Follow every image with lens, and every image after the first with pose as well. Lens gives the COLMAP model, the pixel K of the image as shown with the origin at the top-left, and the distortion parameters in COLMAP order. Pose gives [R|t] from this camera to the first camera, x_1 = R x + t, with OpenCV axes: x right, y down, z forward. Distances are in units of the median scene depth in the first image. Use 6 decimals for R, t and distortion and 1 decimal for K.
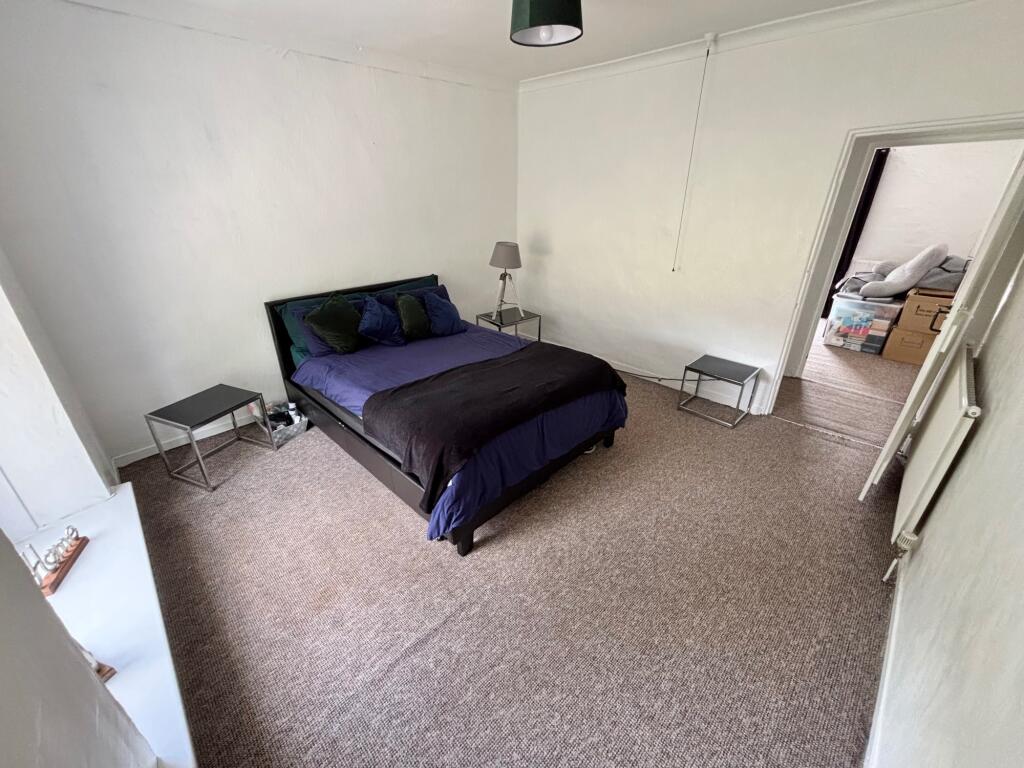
lens RADIAL K [[410.2, 0, 512.0], [0, 410.2, 384.0], [0, 0, 1]] dist [-0.008685, 0.009298]
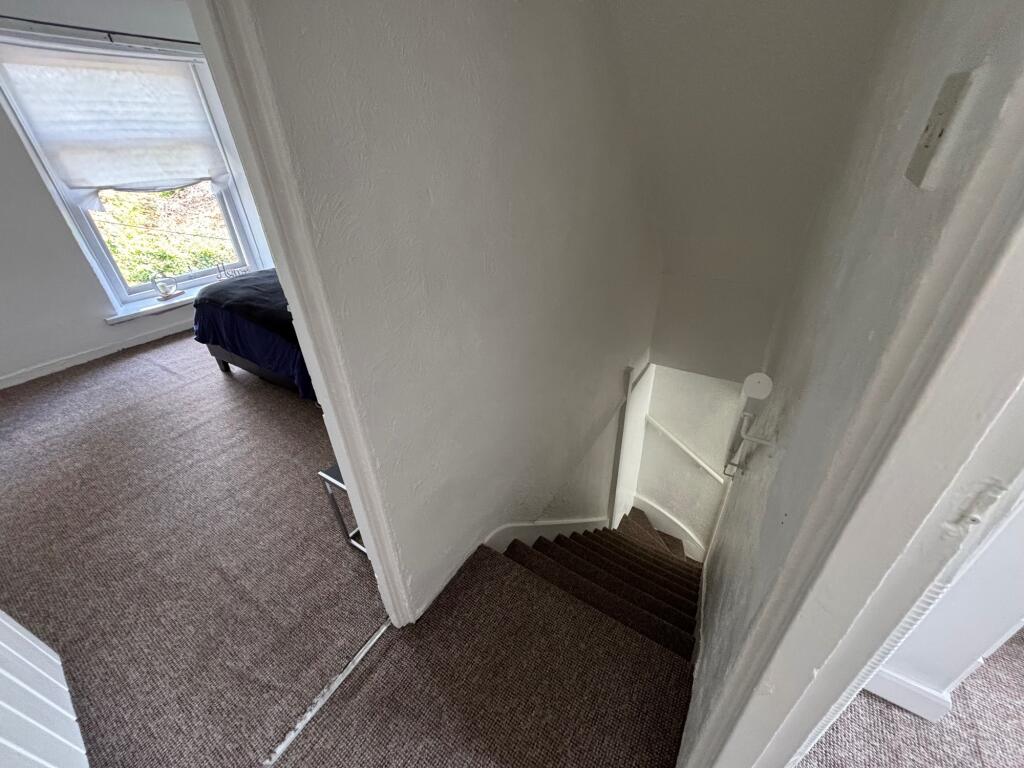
lens RADIAL K [[405.1, 0, 512.0], [0, 405.1, 384.0], [0, 0, 1]] dist [-0.000244, -0.000156]
pose [[0.211764, 0.500566, -0.839398, 0.809146], [-0.383431, 0.832569, 0.399761, -0.322705], [0.898964, 0.237196, 0.368241, 0.815246]]
